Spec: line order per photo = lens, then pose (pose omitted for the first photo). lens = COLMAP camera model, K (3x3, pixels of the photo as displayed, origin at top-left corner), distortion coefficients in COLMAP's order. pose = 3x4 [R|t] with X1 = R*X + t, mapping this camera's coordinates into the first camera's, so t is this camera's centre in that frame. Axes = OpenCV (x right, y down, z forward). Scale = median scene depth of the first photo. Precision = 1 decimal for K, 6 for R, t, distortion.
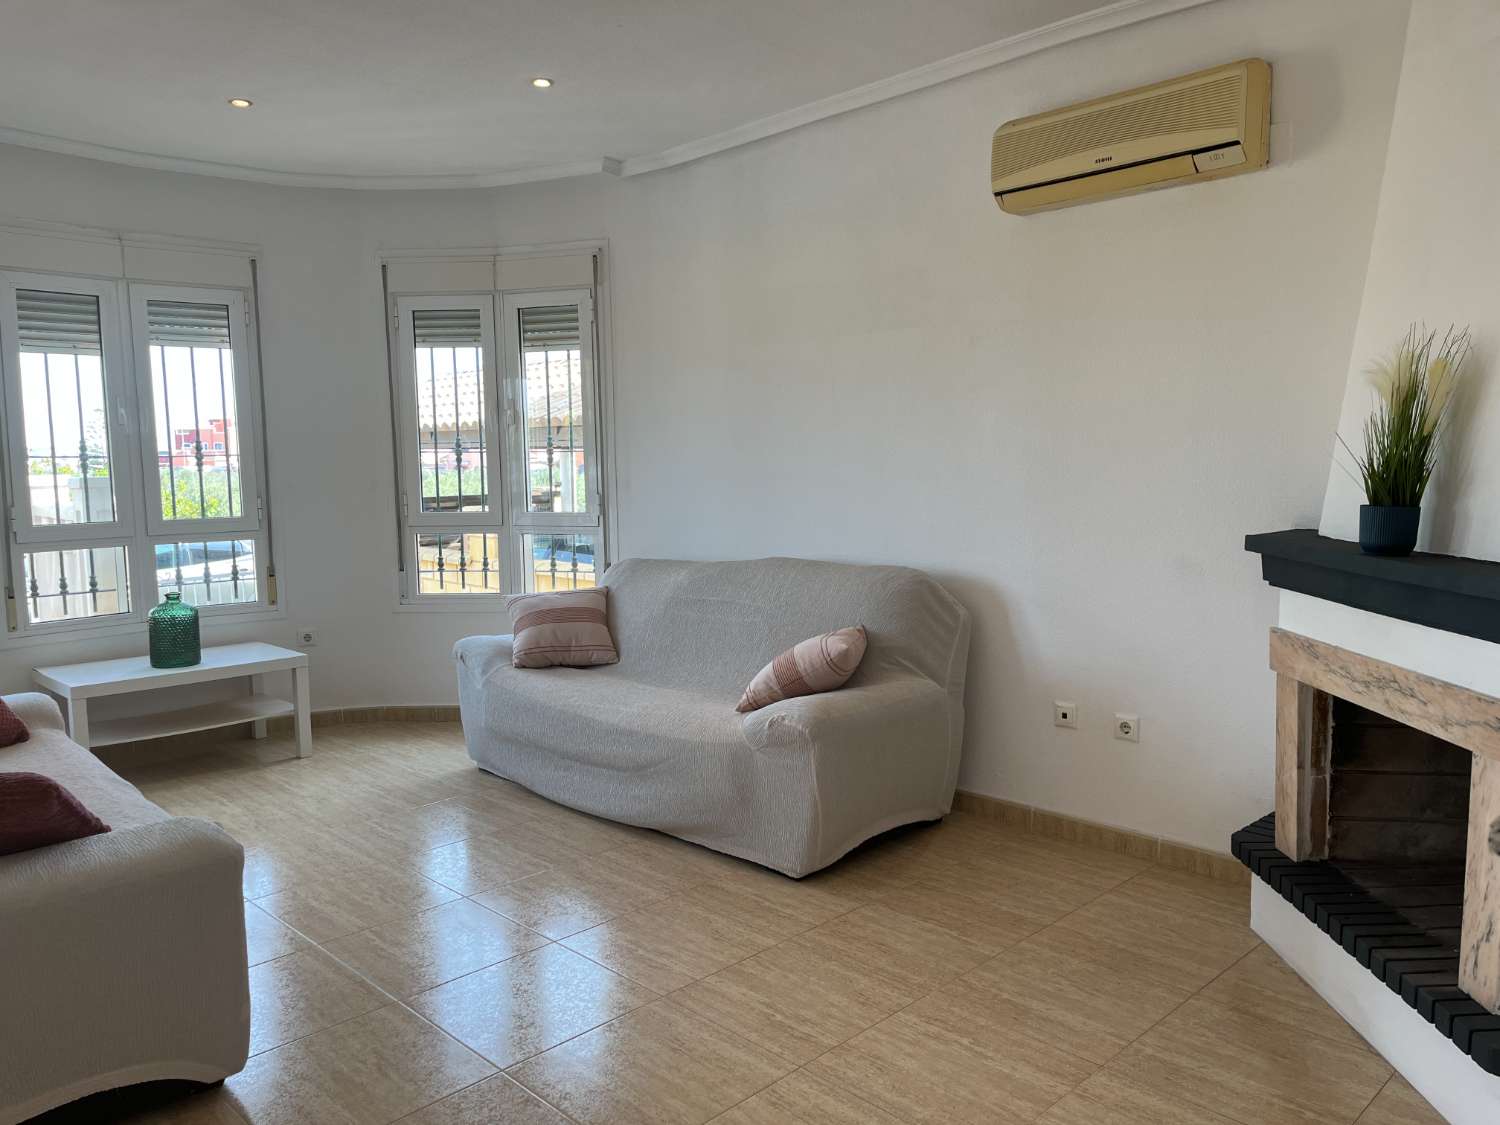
lens RADIAL K [[1136.0, 0, 755.6], [0, 1136.0, 572.5], [0, 0, 1]] dist [0.075769, -0.088644]
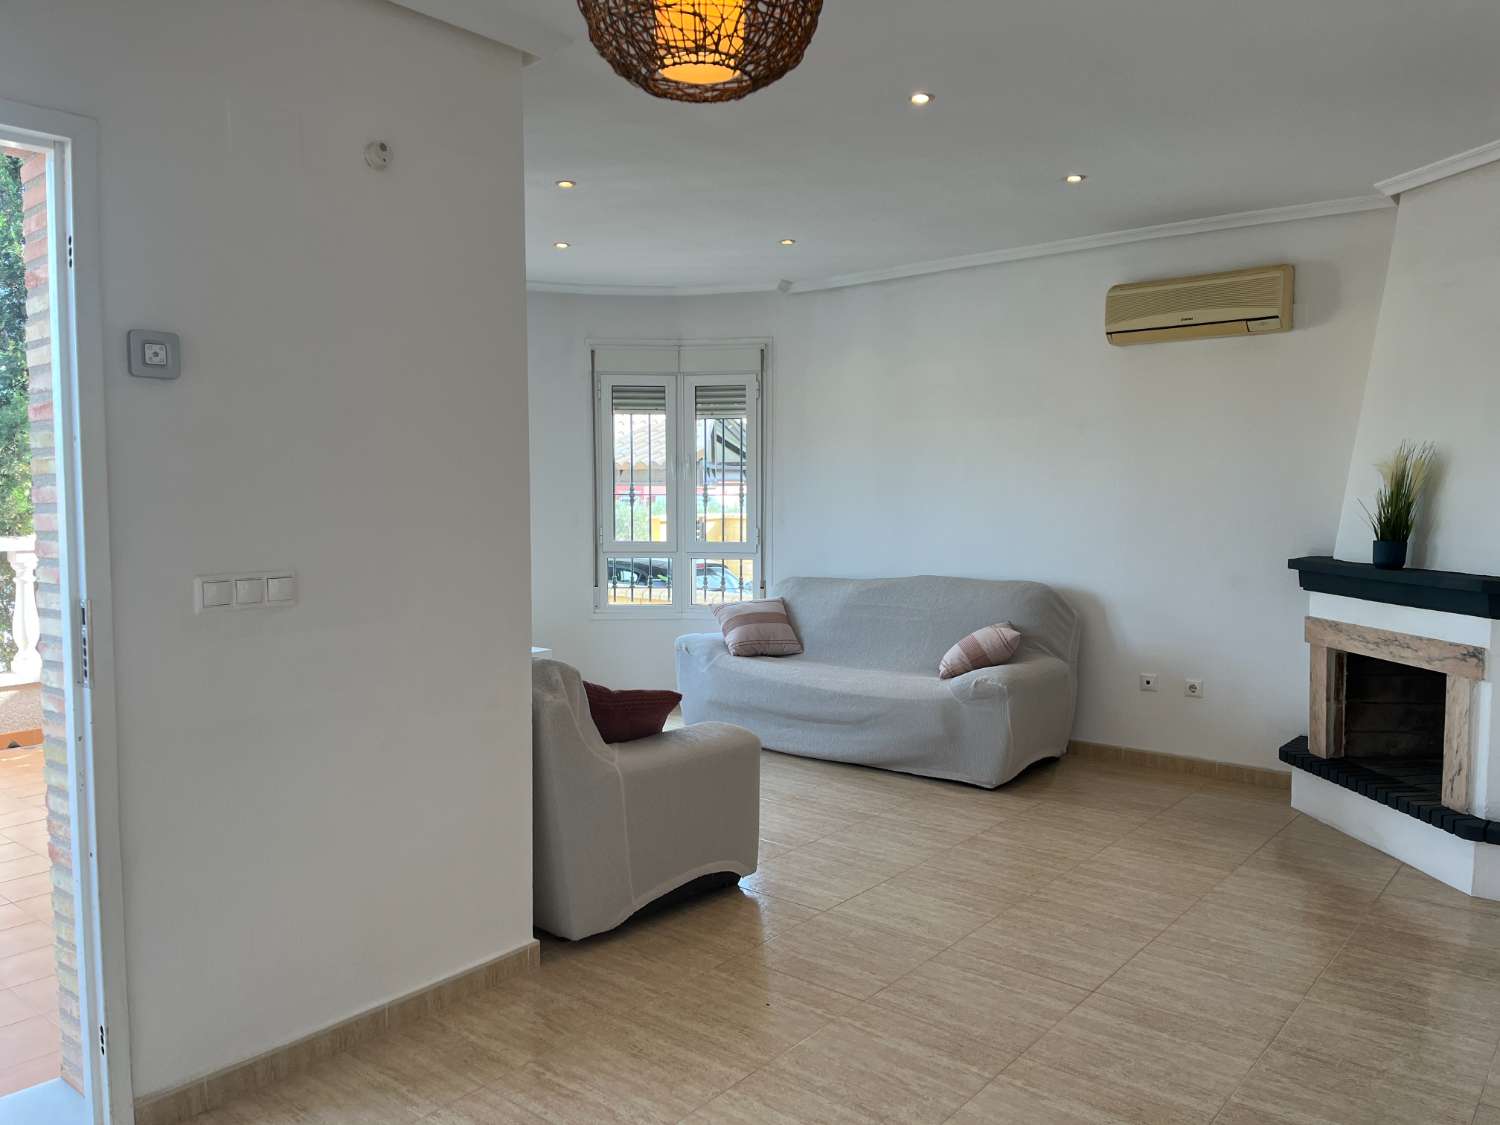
lens RADIAL K [[1136.0, 0, 767.3], [0, 1136.0, 564.2], [0, 0, 1]] dist [0.075769, -0.088644]
pose [[0.992892, 0.007147, 0.118805, -0.390556], [-0.002601, 0.999260, -0.038371, 0.030817], [-0.118991, 0.037790, 0.992176, -0.408083]]
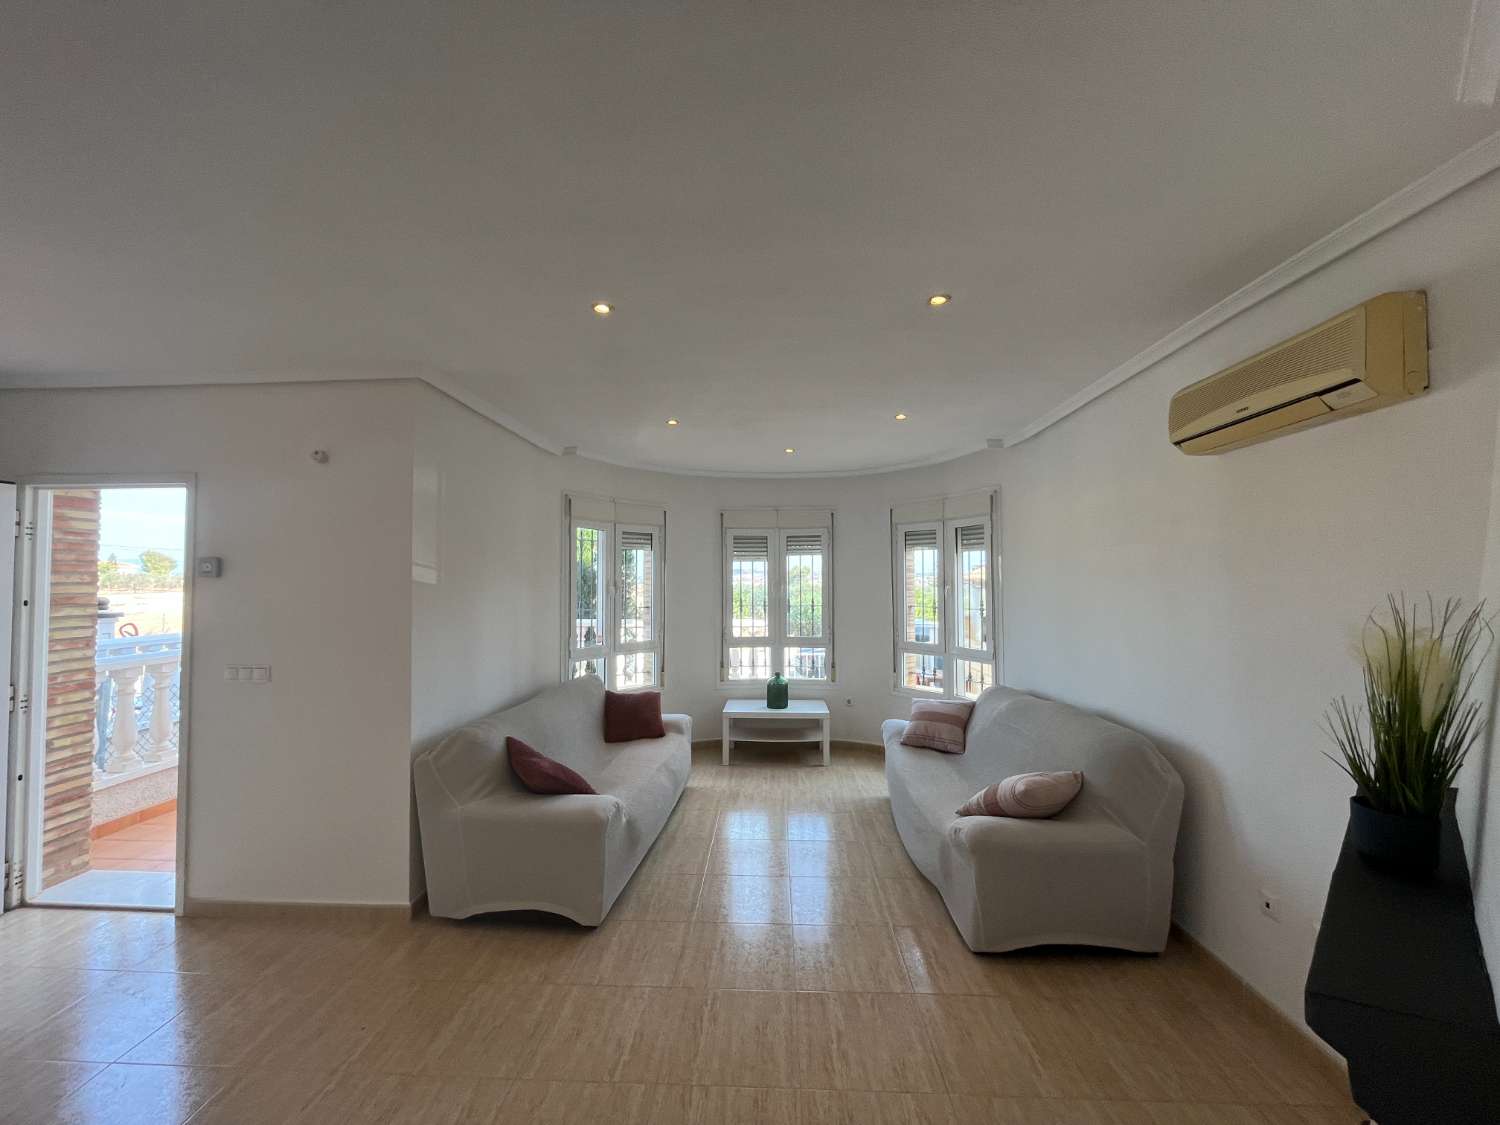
lens RADIAL K [[613.3, 0, 746.9], [0, 613.3, 559.8], [0, 0, 1]] dist [-0.000271, 0.000848]
pose [[0.674472, -0.010853, -0.738221, 0.366215], [-0.084346, 0.992213, -0.091649, -0.100495], [0.733467, 0.124081, 0.668304, 0.221624]]
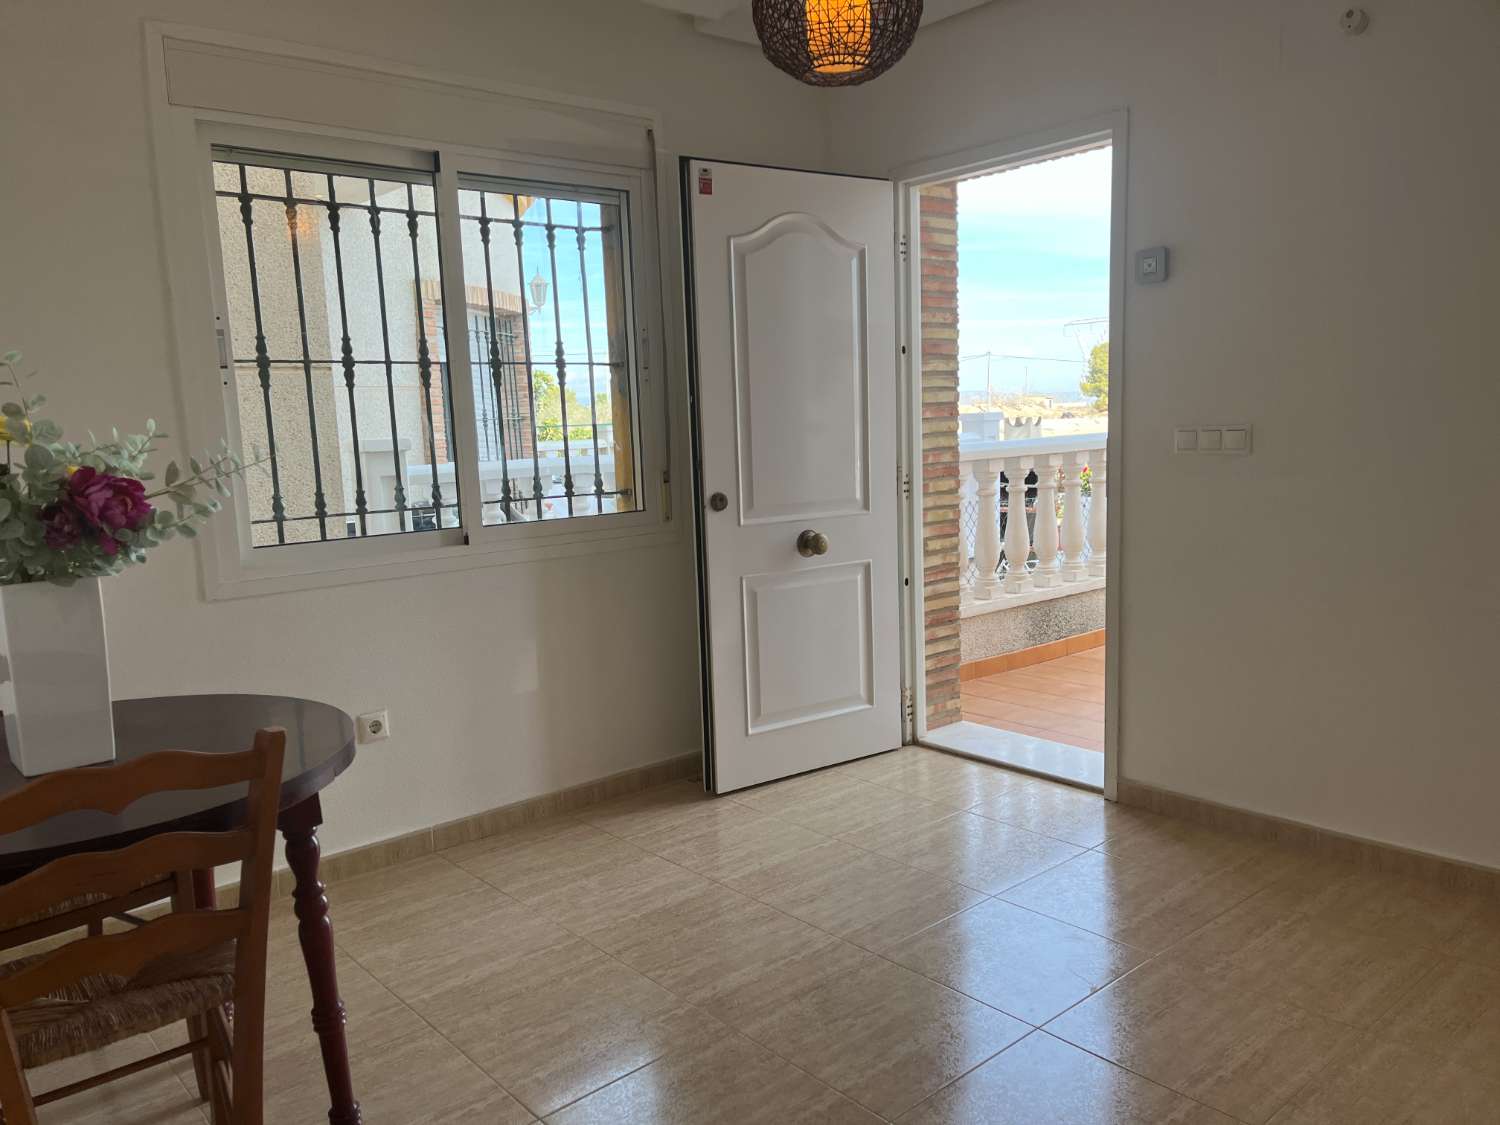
lens RADIAL K [[1136.0, 0, 739.6], [0, 1136.0, 576.3], [0, 0, 1]] dist [0.075769, -0.088644]
pose [[-0.070945, 0.155297, -0.985317, 0.268307], [-0.068820, 0.984690, 0.160153, 0.008875], [0.995103, 0.079171, -0.059171, 0.002418]]
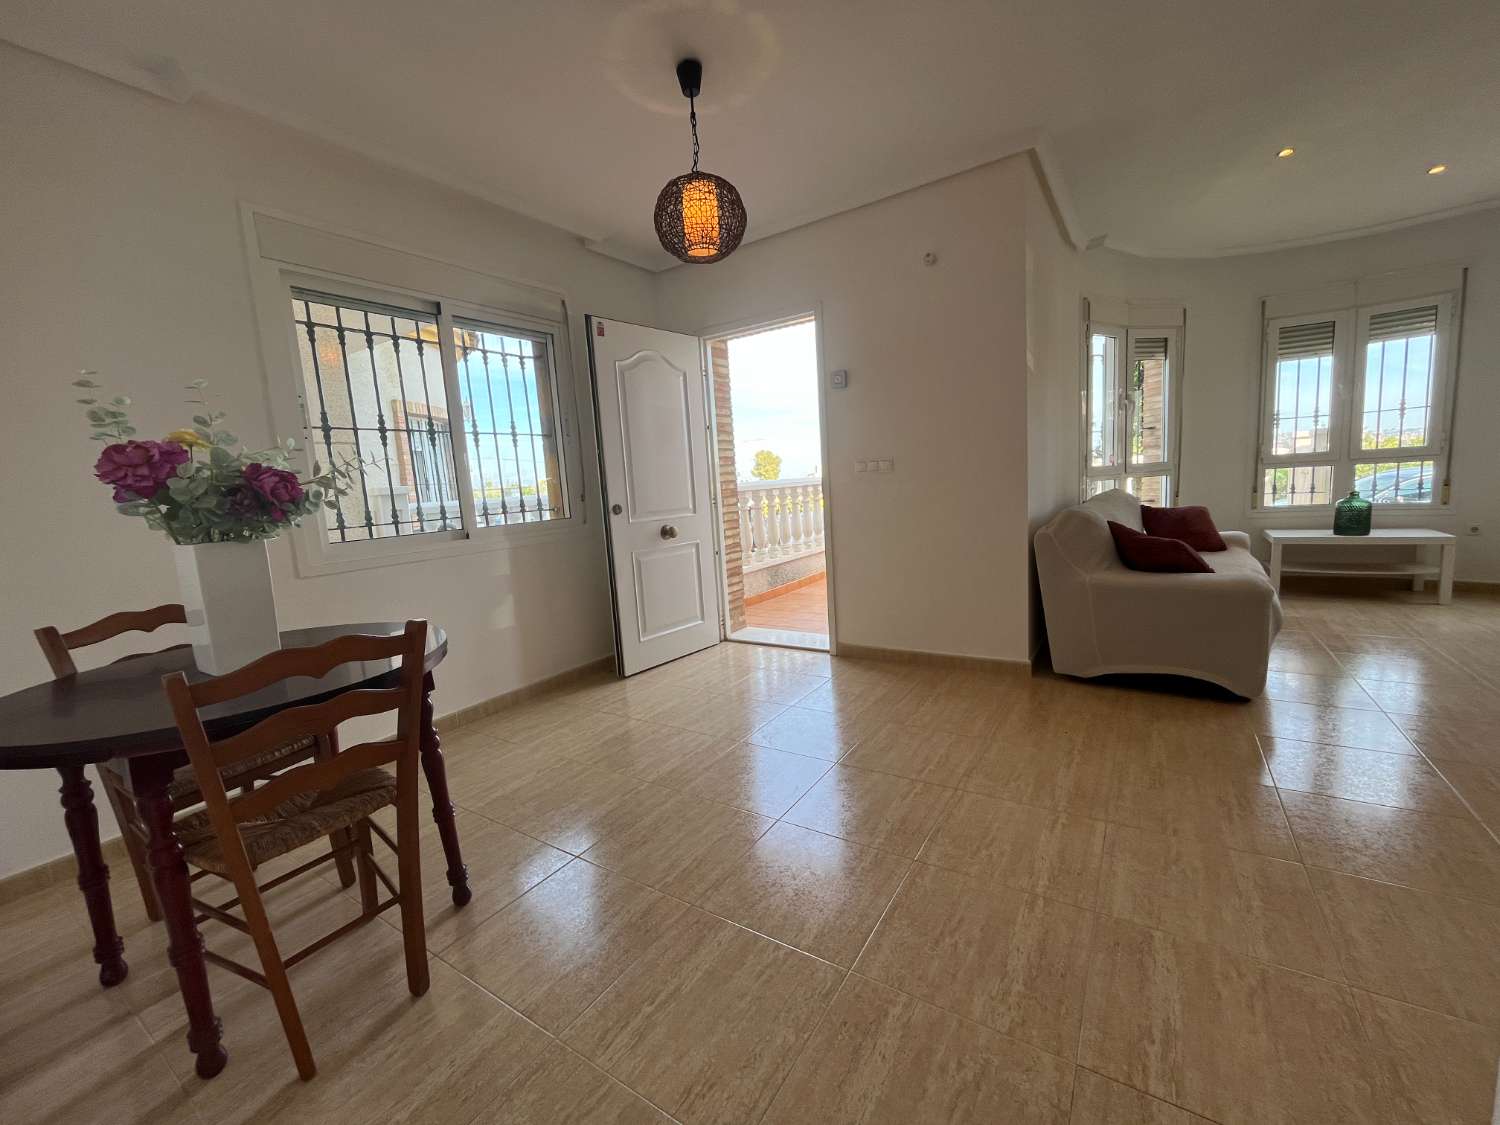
lens RADIAL K [[613.3, 0, 748.2], [0, 613.3, 560.8], [0, 0, 1]] dist [-0.000271, 0.000848]
pose [[0.207317, 0.127191, -0.969970, 0.247615], [-0.042443, 0.991748, 0.120975, 0.058960], [0.977353, 0.016088, 0.211004, -0.078271]]
